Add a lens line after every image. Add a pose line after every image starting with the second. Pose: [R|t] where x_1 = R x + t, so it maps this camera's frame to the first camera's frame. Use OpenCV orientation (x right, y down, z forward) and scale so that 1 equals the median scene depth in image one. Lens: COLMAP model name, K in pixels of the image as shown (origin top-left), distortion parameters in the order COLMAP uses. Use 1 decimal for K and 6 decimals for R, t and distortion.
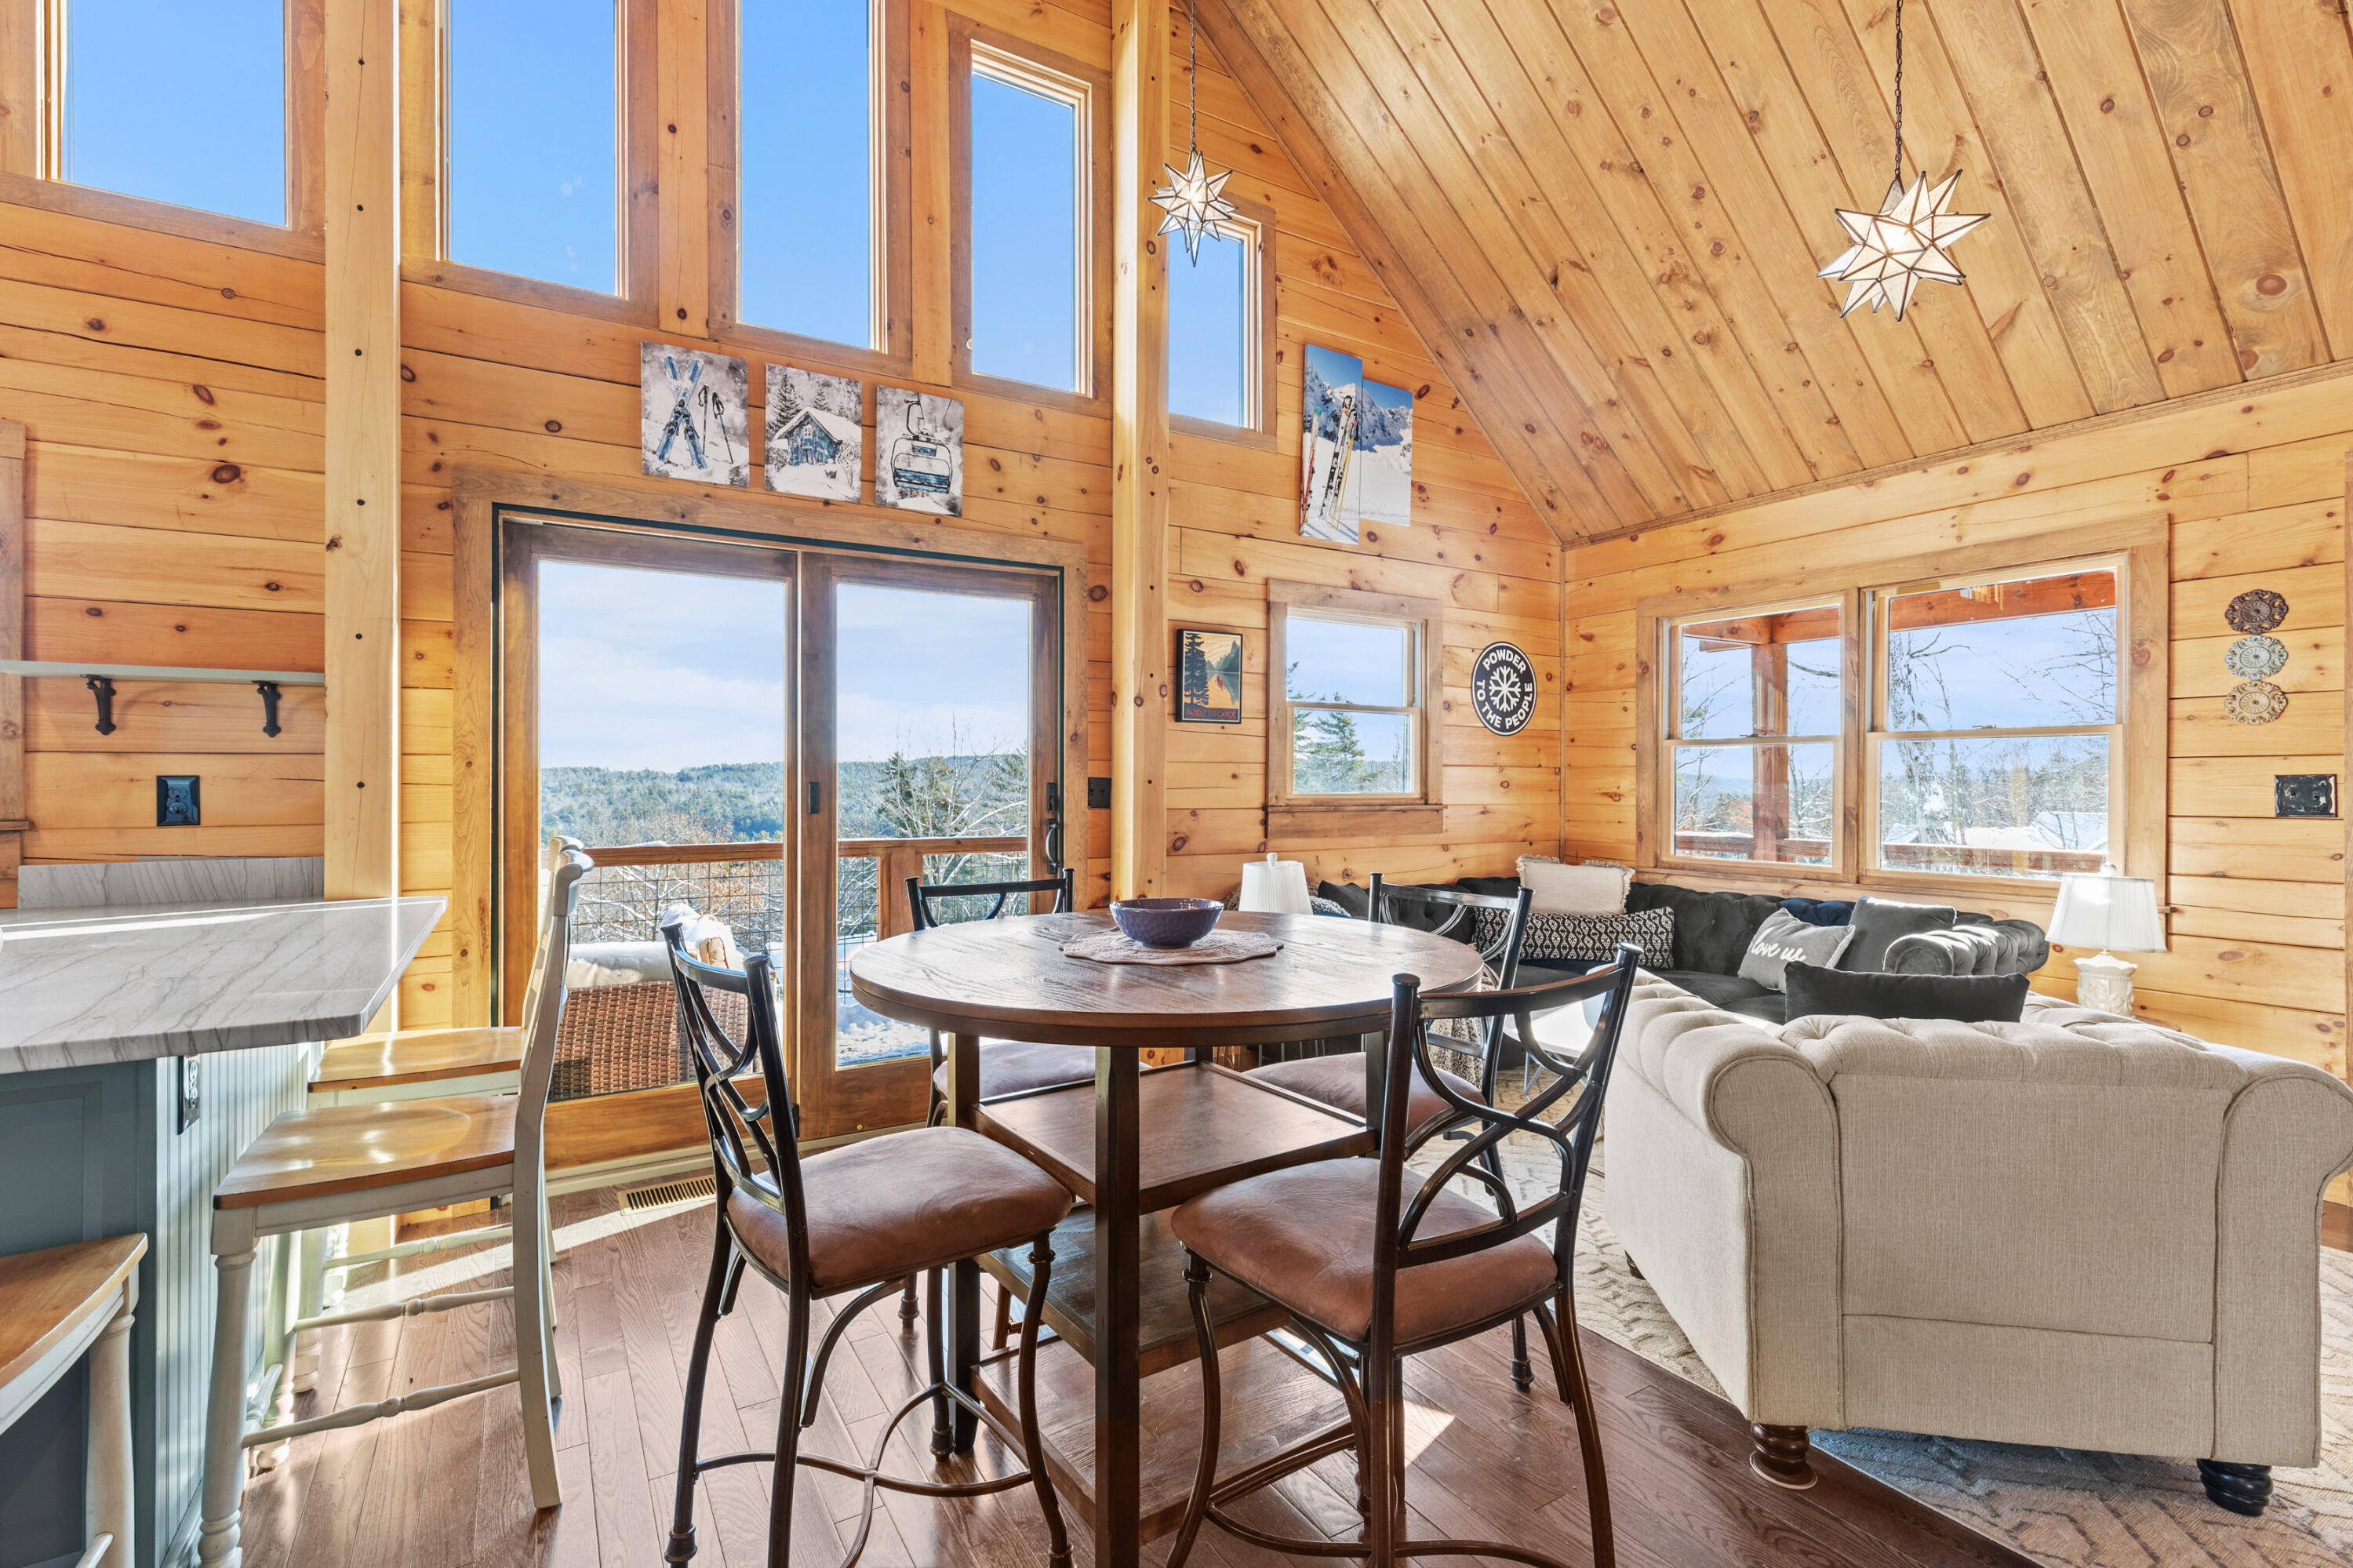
lens RADIAL K [[1053.2, 0, 1168.2], [0, 1053.2, 776.3], [0, 0, 1]] dist [0.005049, -0.001209]
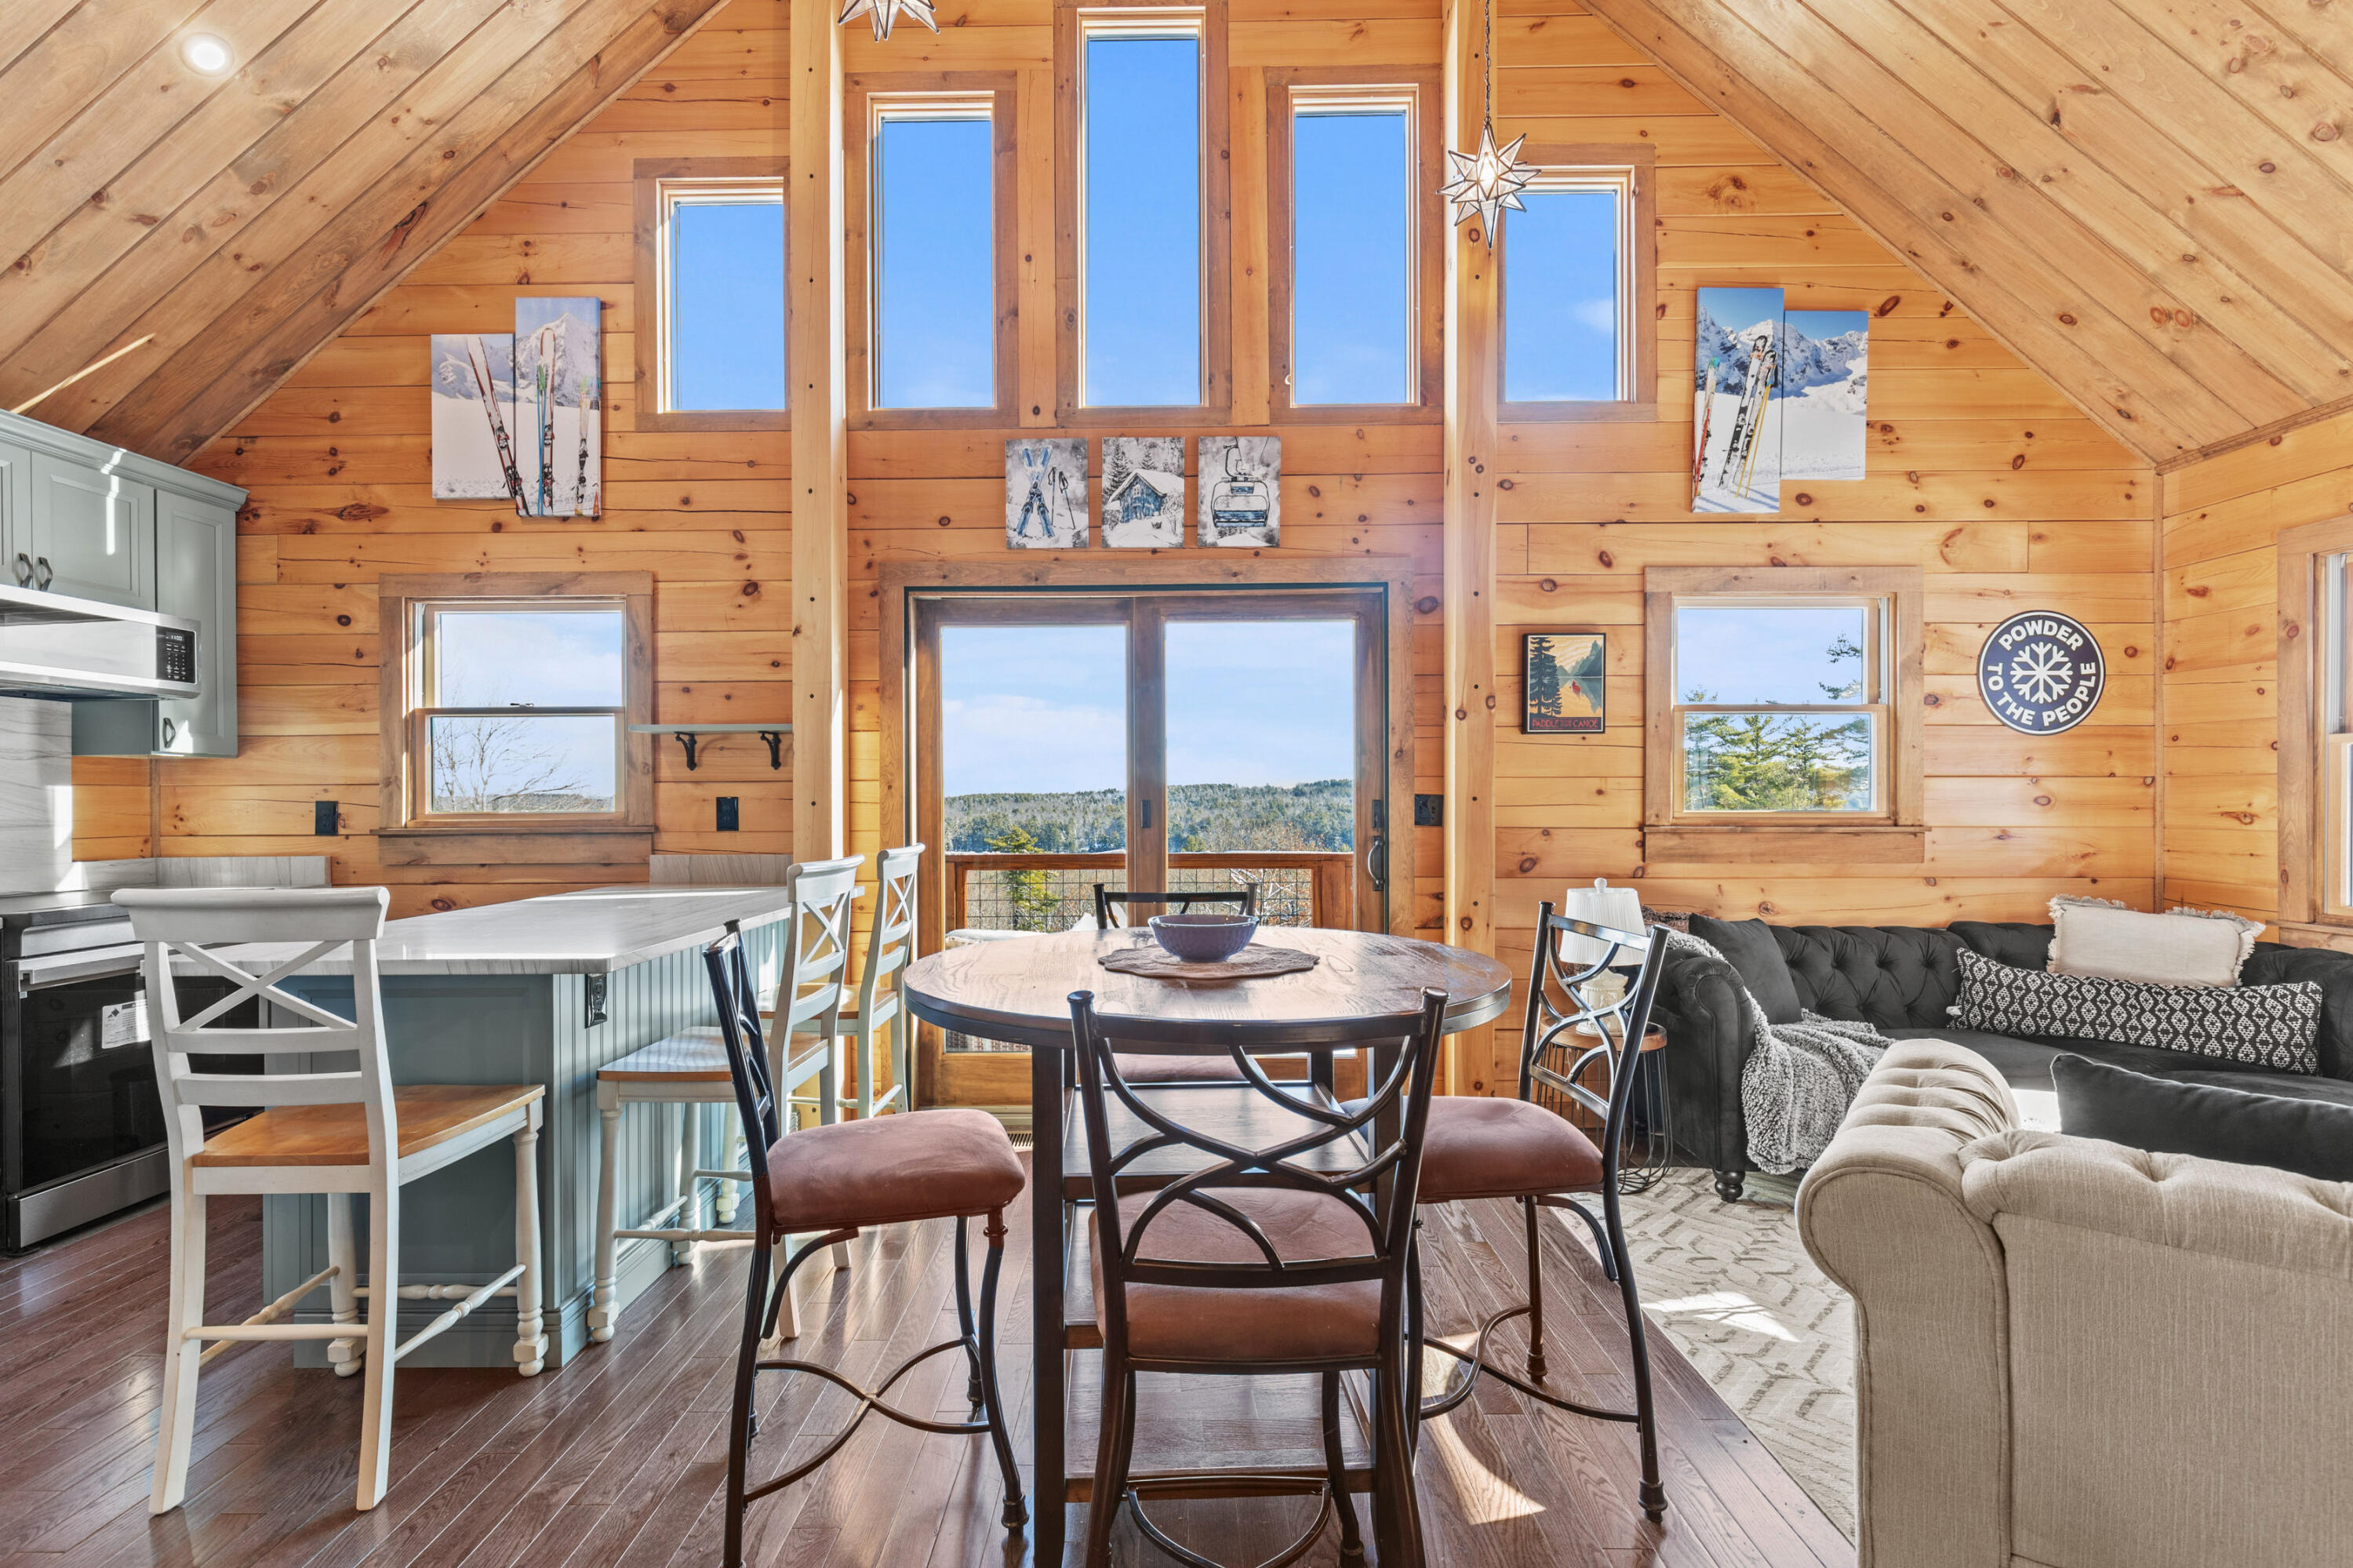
lens RADIAL K [[1053.2, 0, 1172.8], [0, 1053.2, 795.1], [0, 0, 1]] dist [0.005049, -0.001209]
pose [[0.851037, -0.003582, -0.525094, 0.243677], [0.005878, 0.999979, 0.002705, -0.002151], [0.525073, -0.005388, 0.851040, 0.046798]]
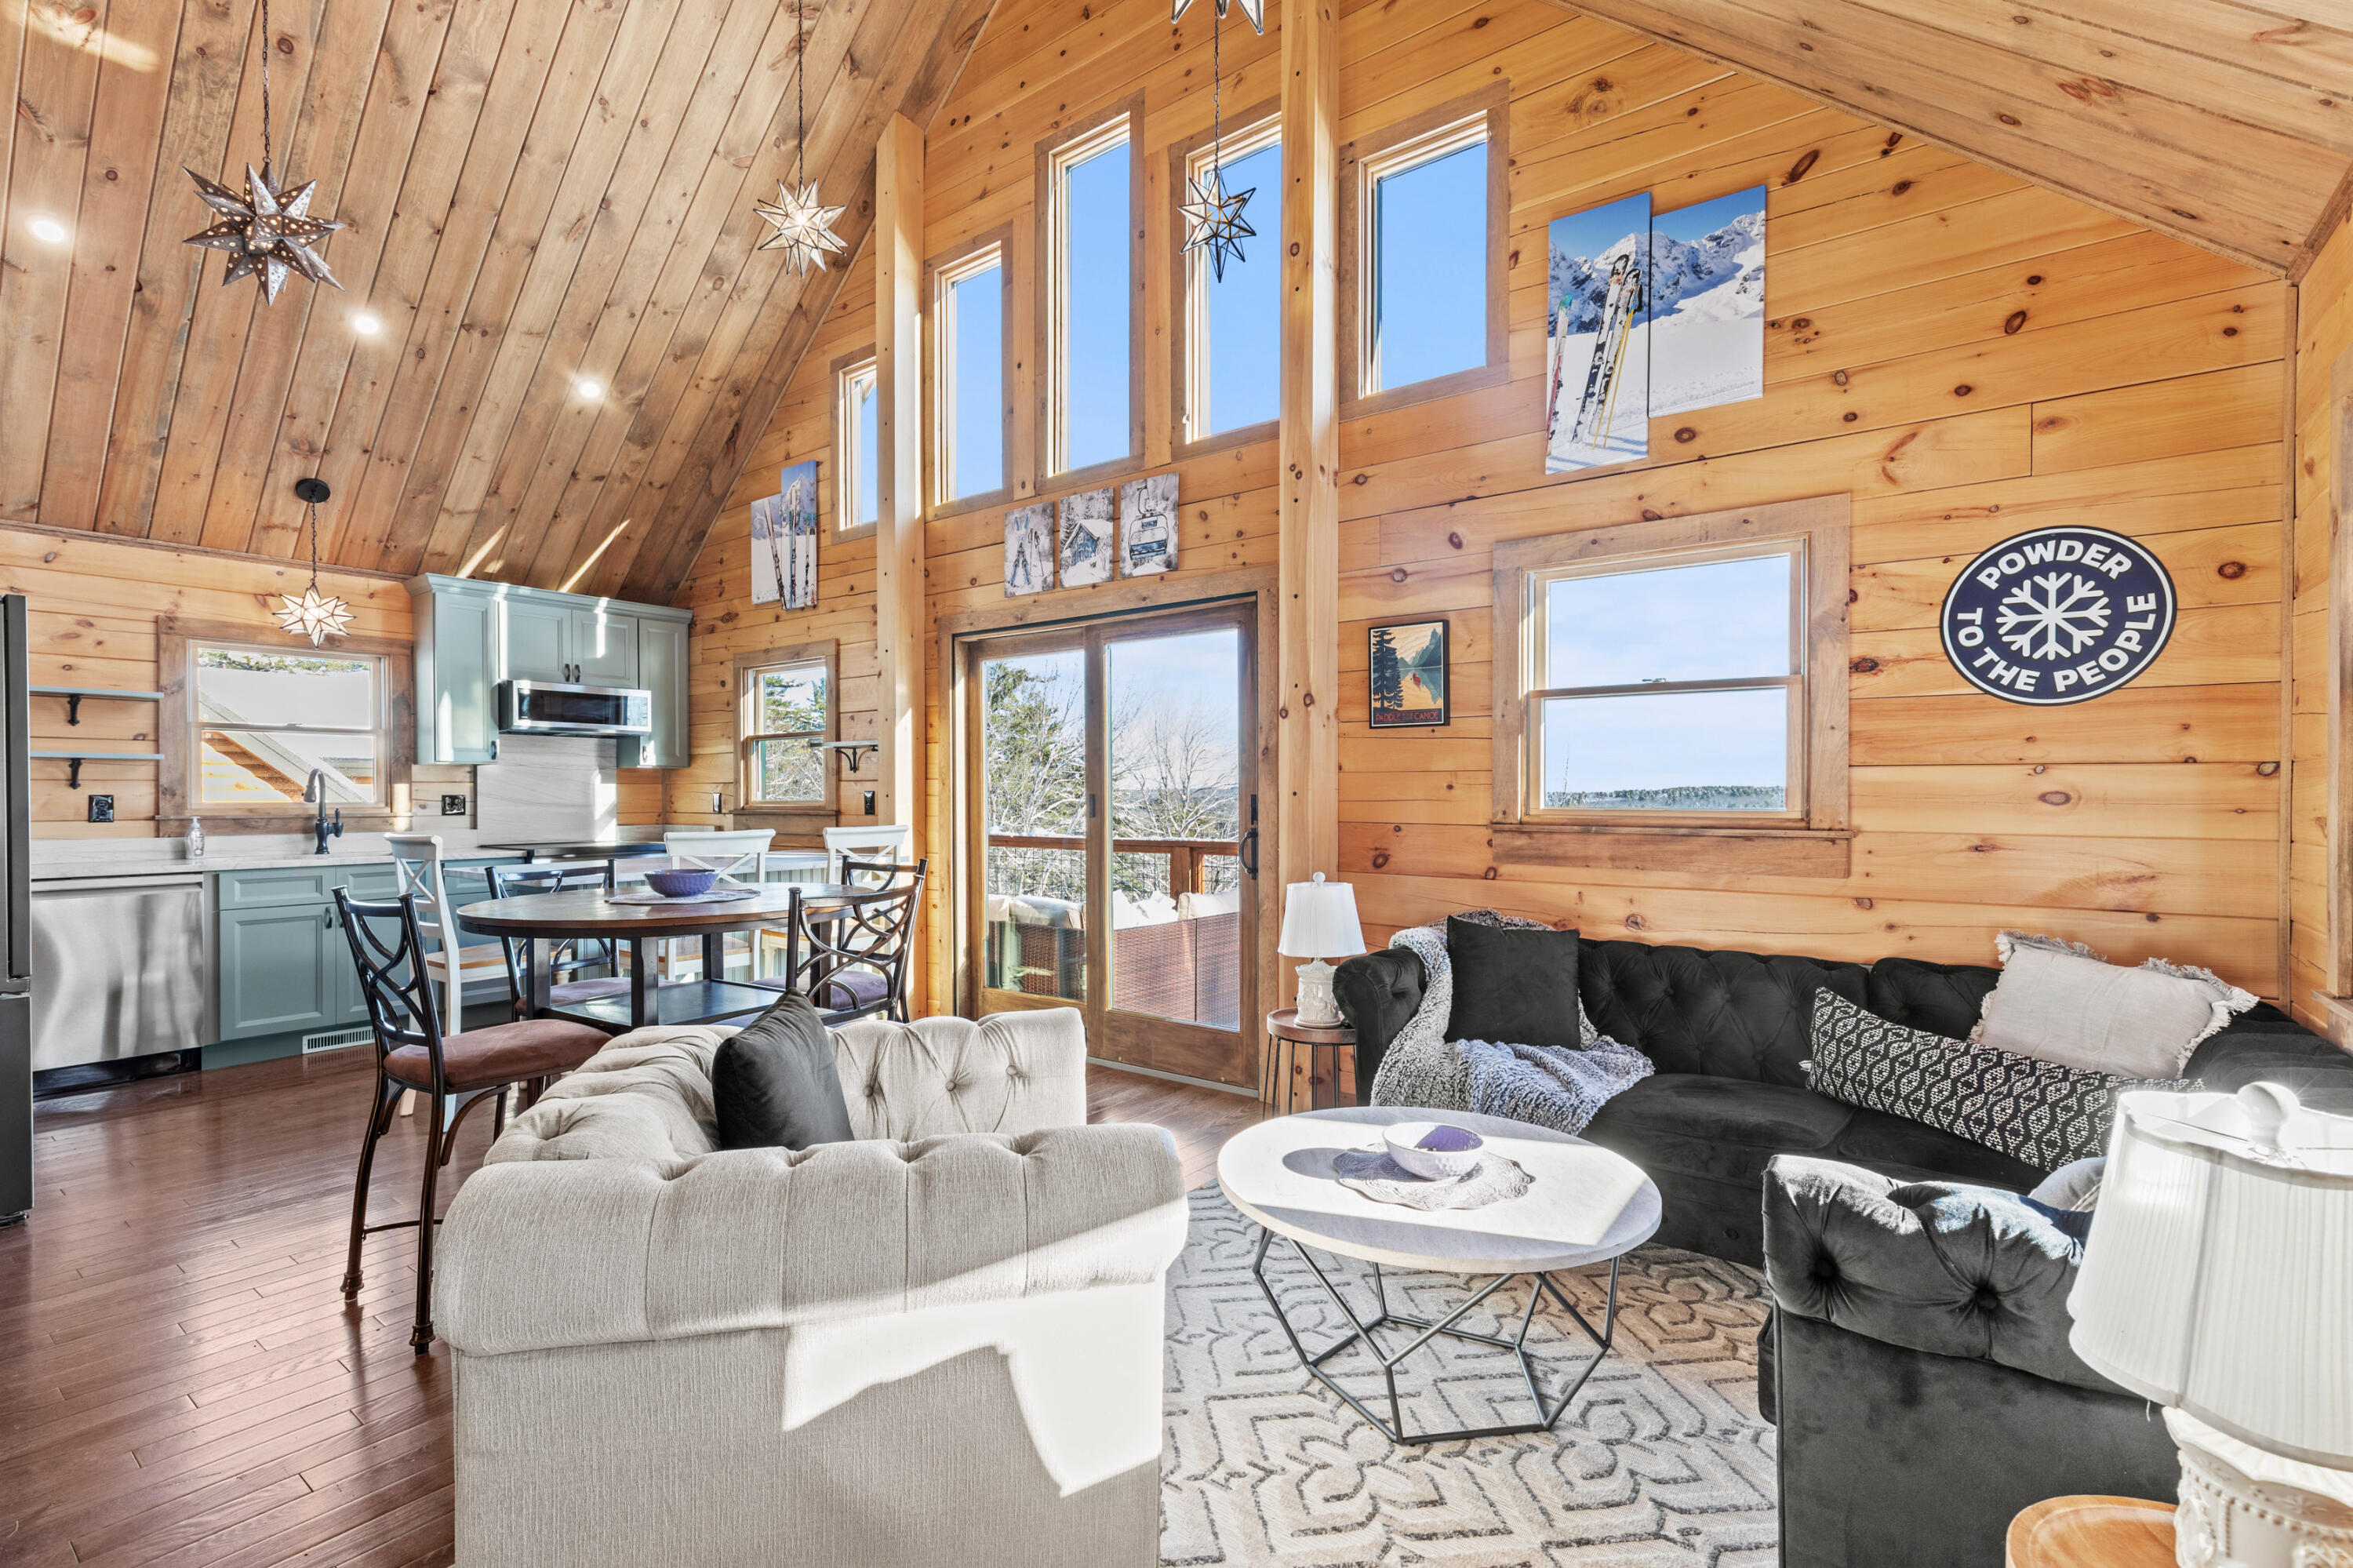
lens RADIAL K [[1053.2, 0, 1177.7], [0, 1053.2, 799.6], [0, 0, 1]] dist [0.005049, -0.001209]
pose [[0.374909, 0.006090, -0.927042, 0.836173], [0.006454, 0.999937, 0.009179, 0.001197], [0.927039, -0.009424, 0.374846, 0.513889]]
